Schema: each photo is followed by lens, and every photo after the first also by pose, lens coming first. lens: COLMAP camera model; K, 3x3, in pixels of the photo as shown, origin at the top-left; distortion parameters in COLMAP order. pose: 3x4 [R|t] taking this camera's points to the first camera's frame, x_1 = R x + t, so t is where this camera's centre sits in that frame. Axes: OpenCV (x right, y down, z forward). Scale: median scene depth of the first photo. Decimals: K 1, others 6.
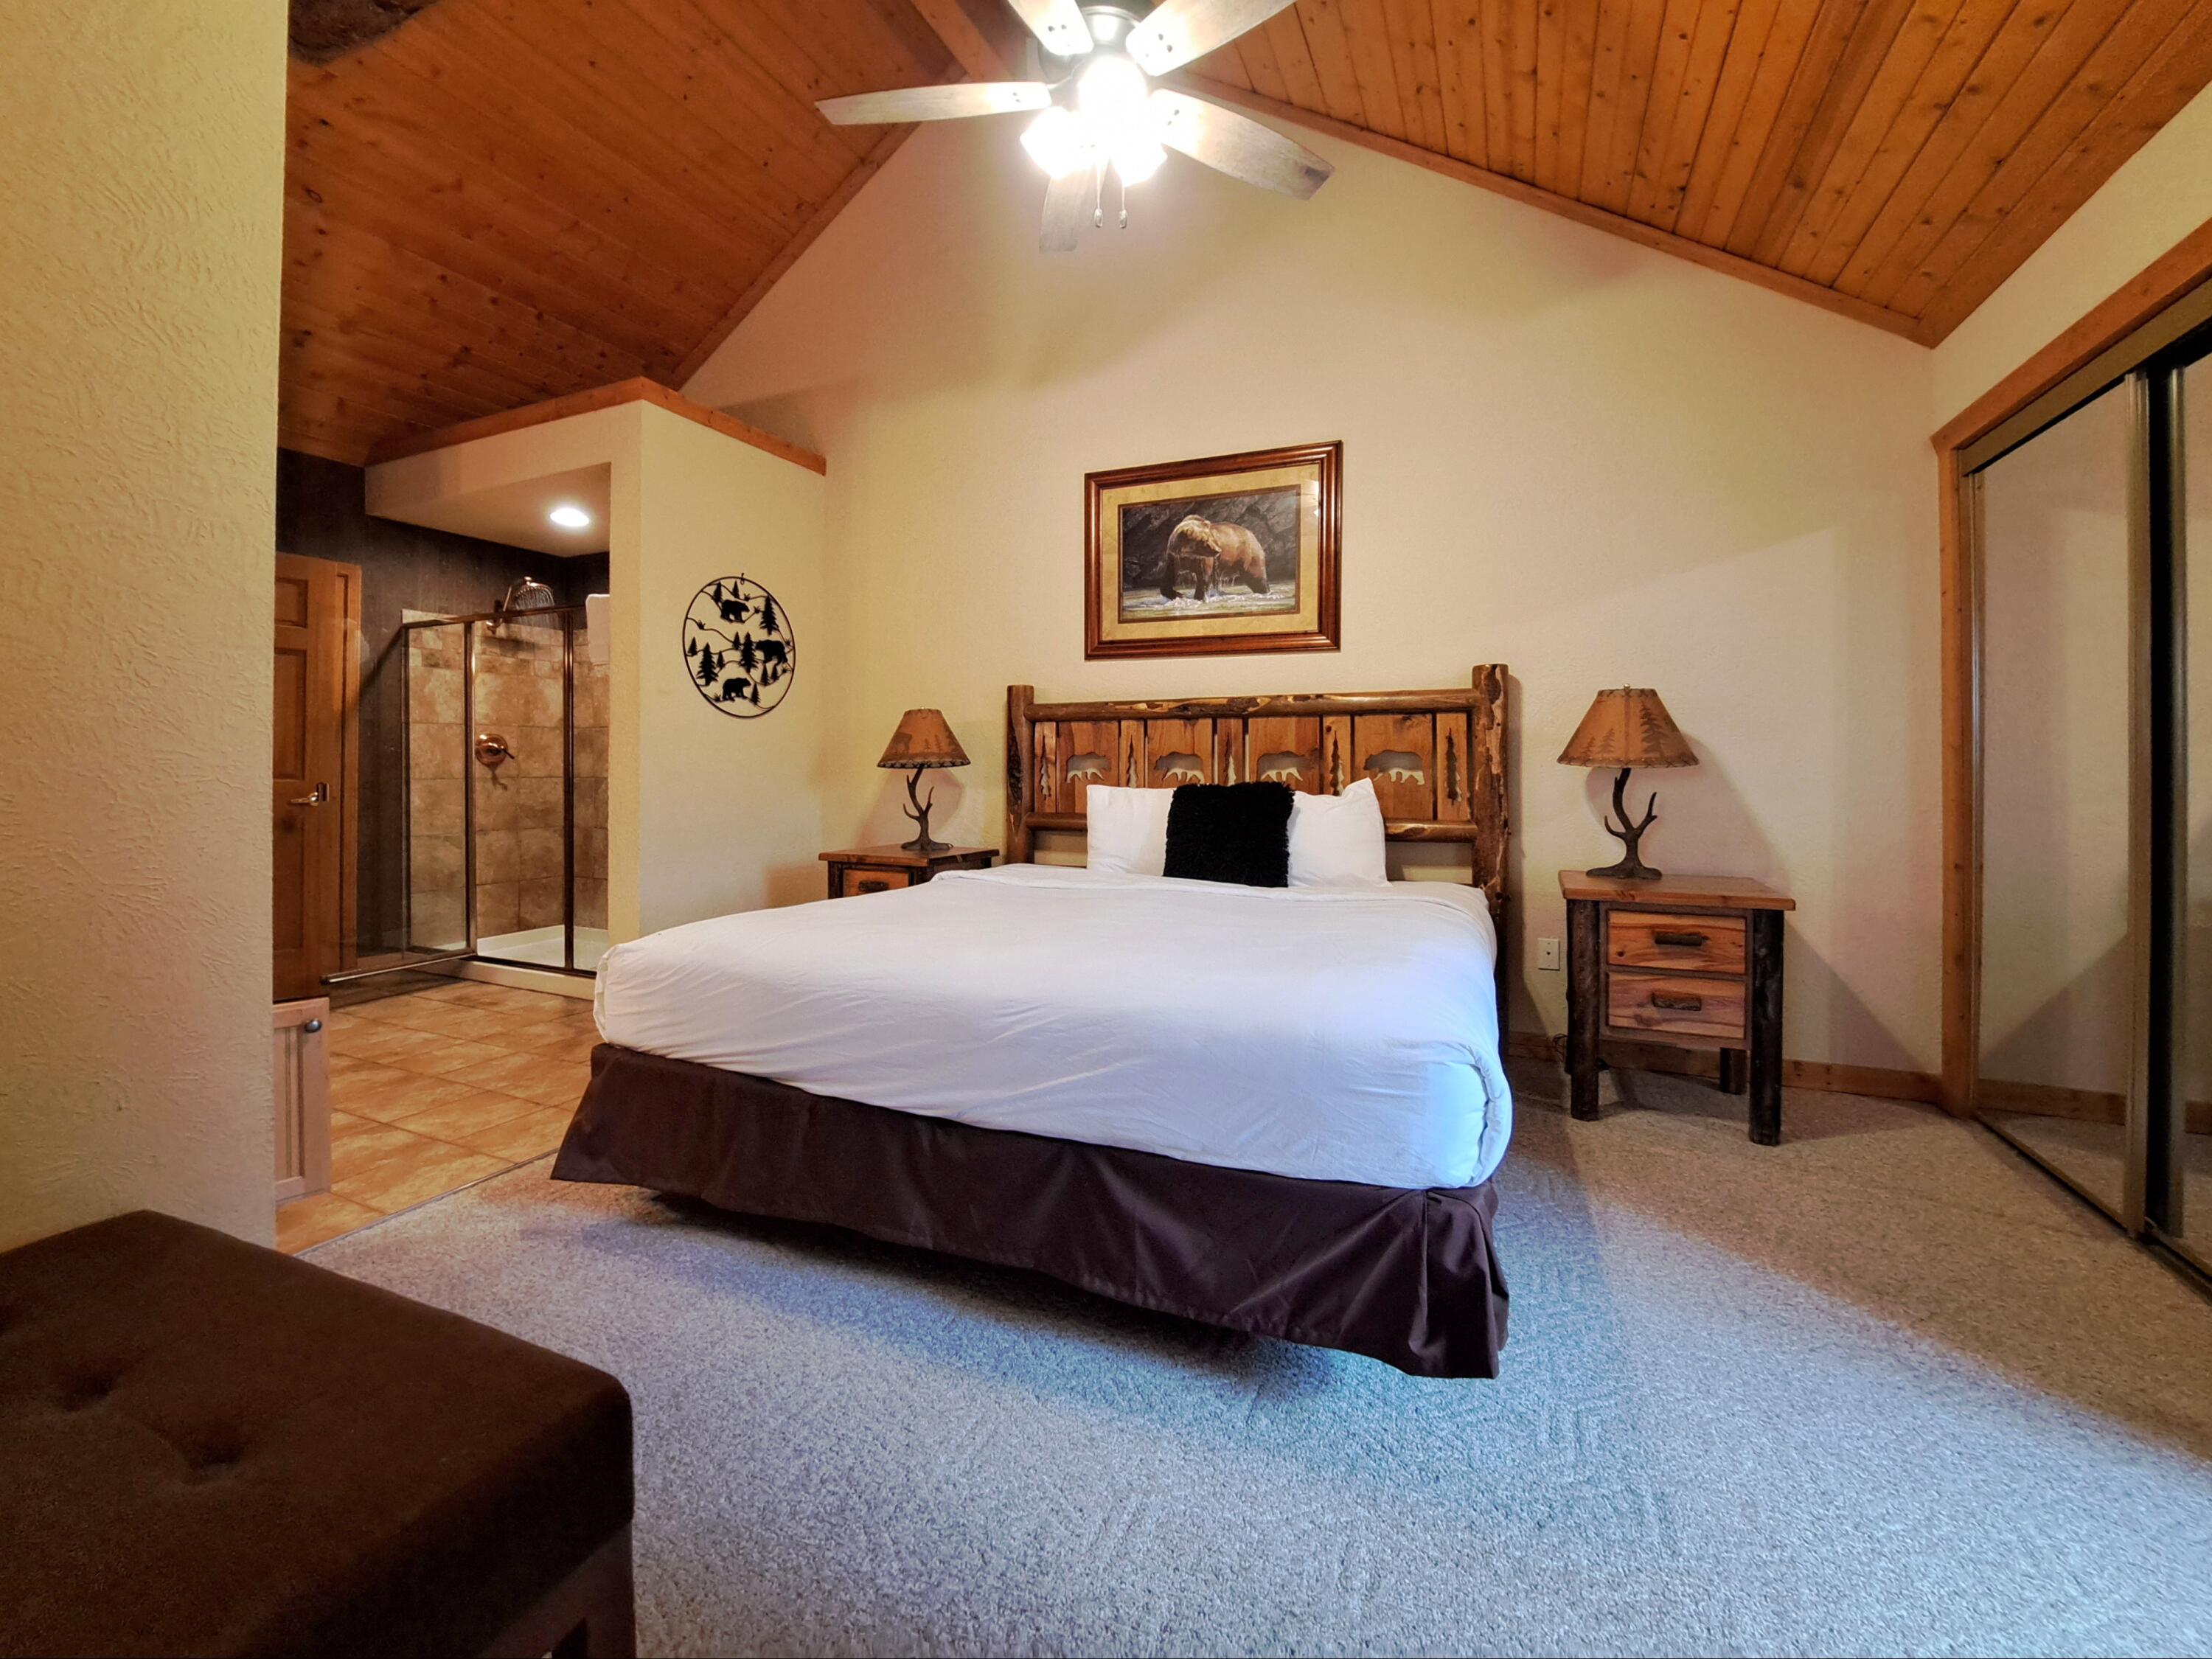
lens RADIAL K [[903.3, 0, 1167.1], [0, 903.3, 764.8], [0, 0, 1]] dist [-0.014718, -0.003277]
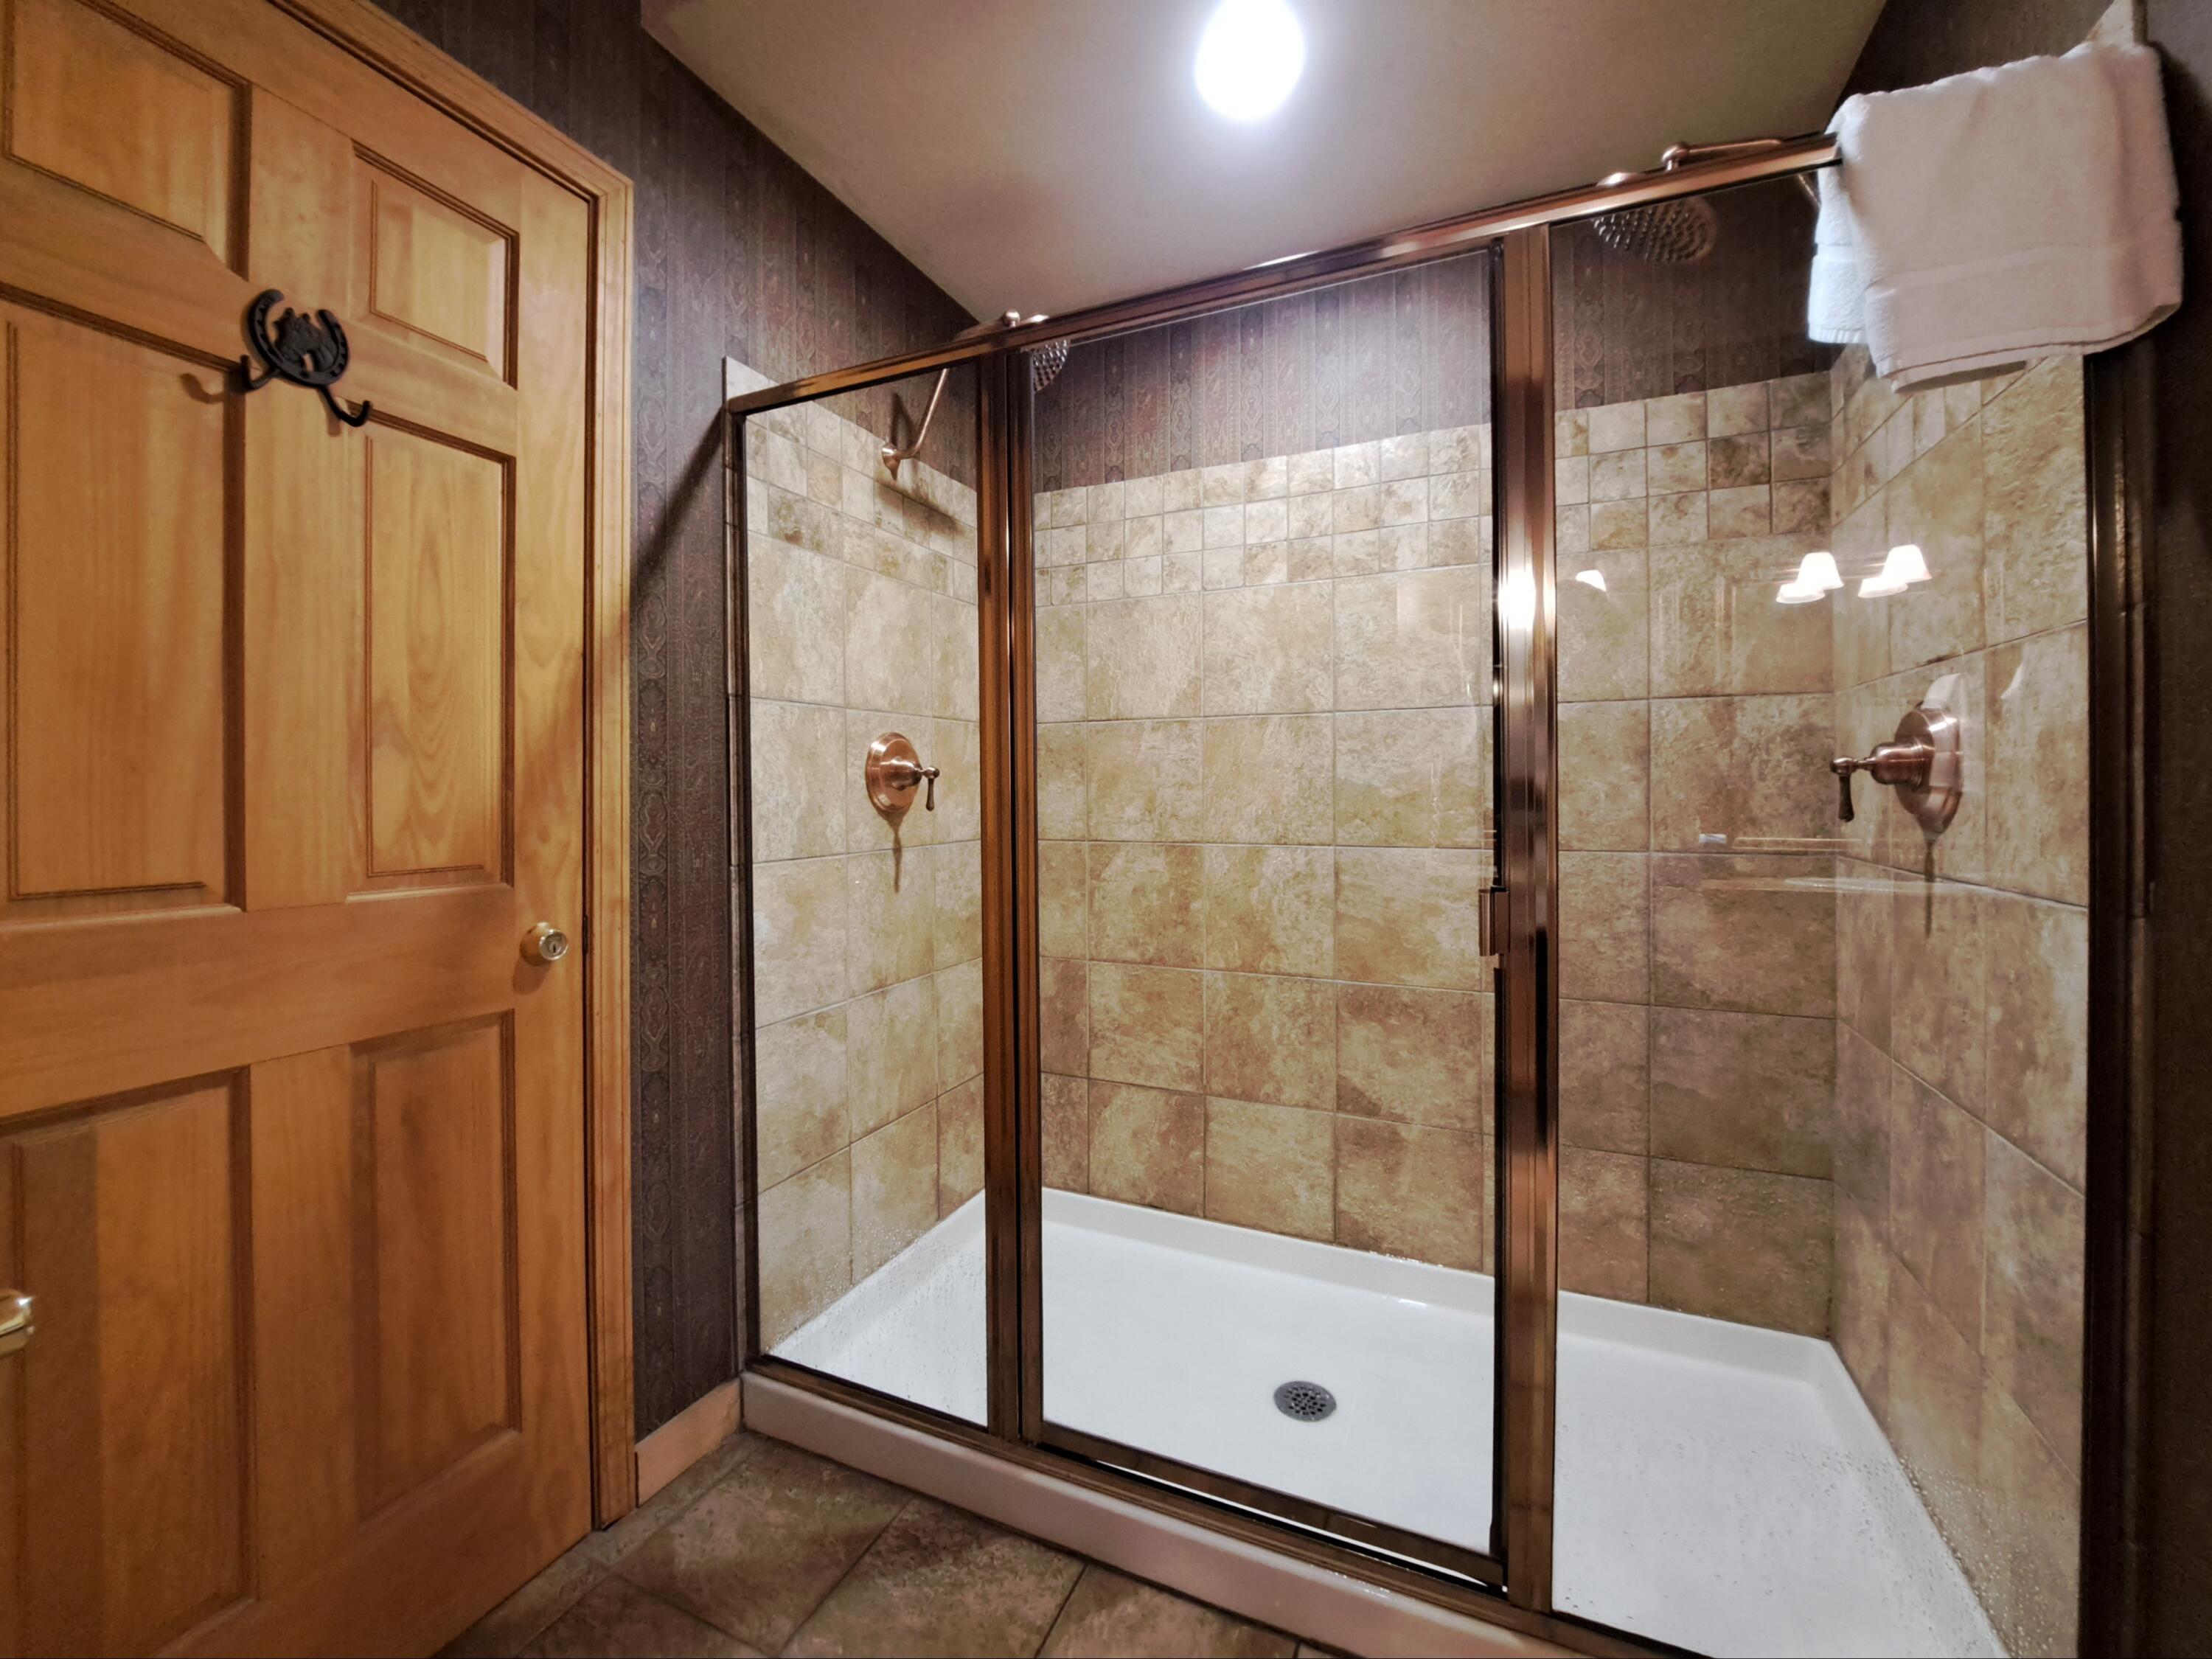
lens RADIAL K [[877.7, 0, 1116.3], [0, 877.7, 795.6], [0, 0, 1]] dist [-0.016078, -0.000197]
pose [[0.999497, -0.007030, -0.030918, -0.760576], [0.007275, 0.999943, 0.007829, -0.011882], [0.030861, -0.008050, 0.999491, 0.731982]]
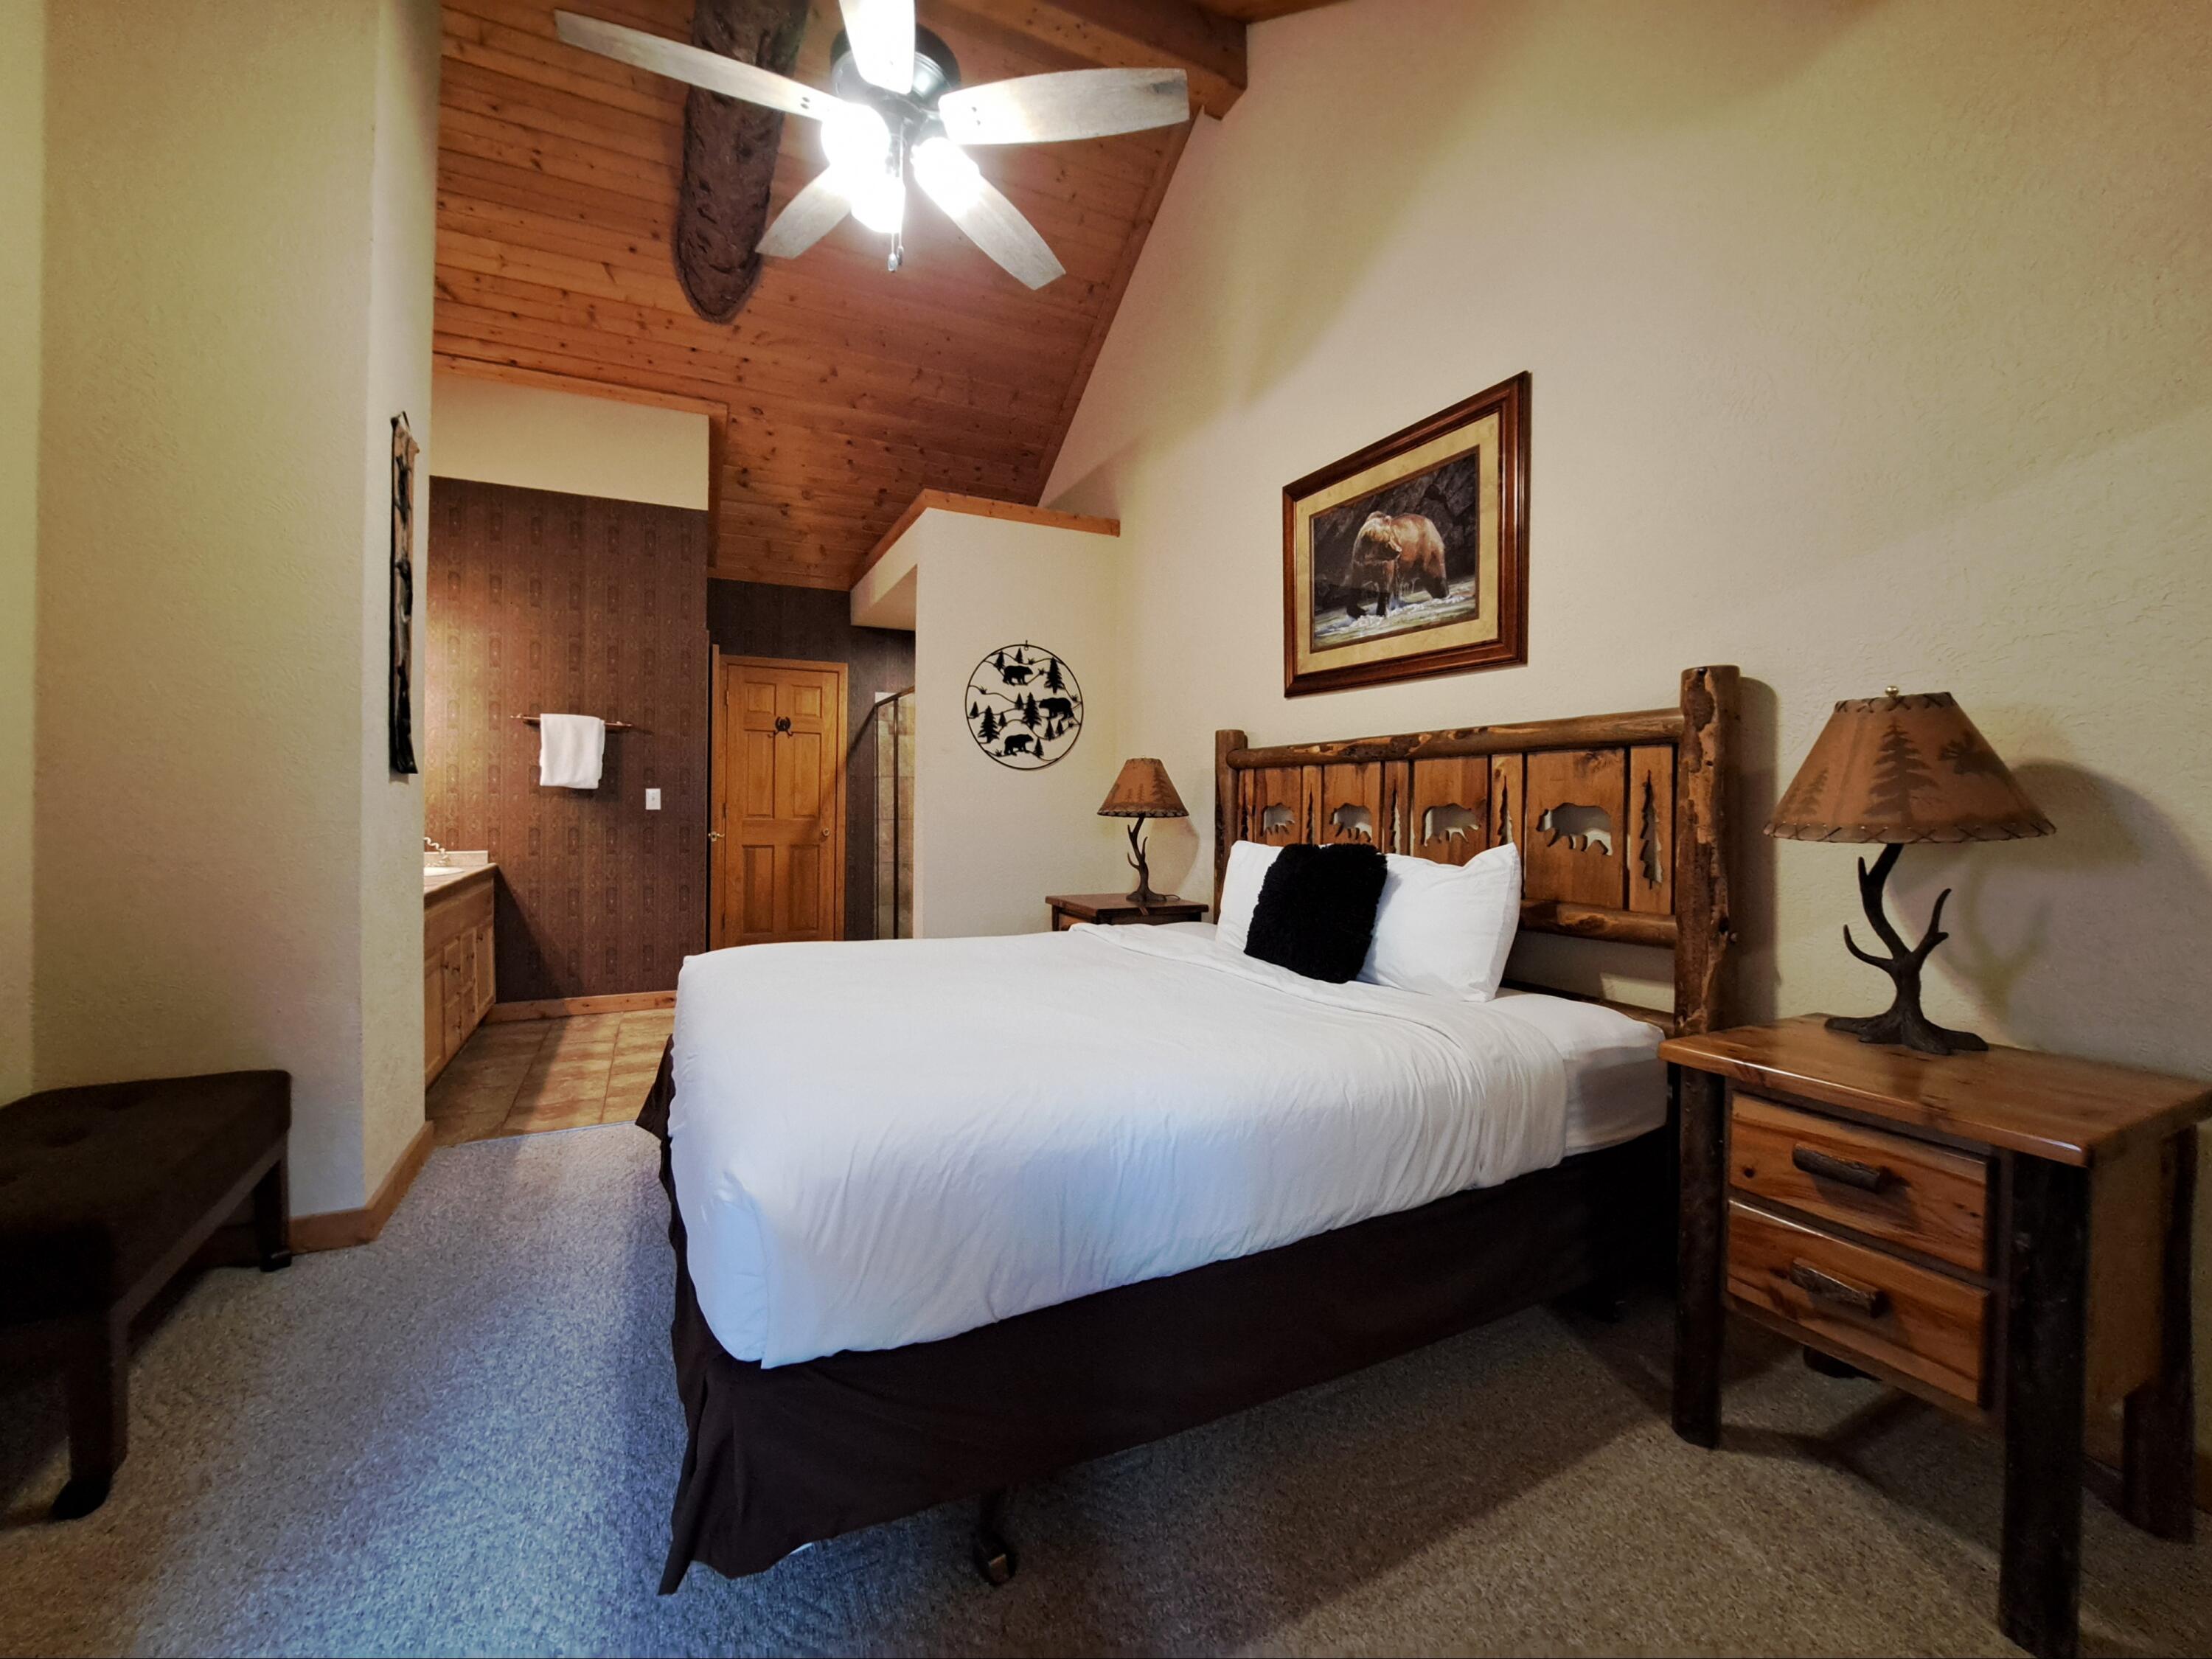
lens RADIAL K [[948.7, 0, 1161.4], [0, 948.7, 802.5], [0, 0, 1]] dist [-0.018416, -0.000146]
pose [[0.757767, 0.004705, -0.652508, 0.429582], [-0.004929, 0.999987, 0.001486, -0.014468], [0.652506, 0.002090, 0.757780, 0.220973]]
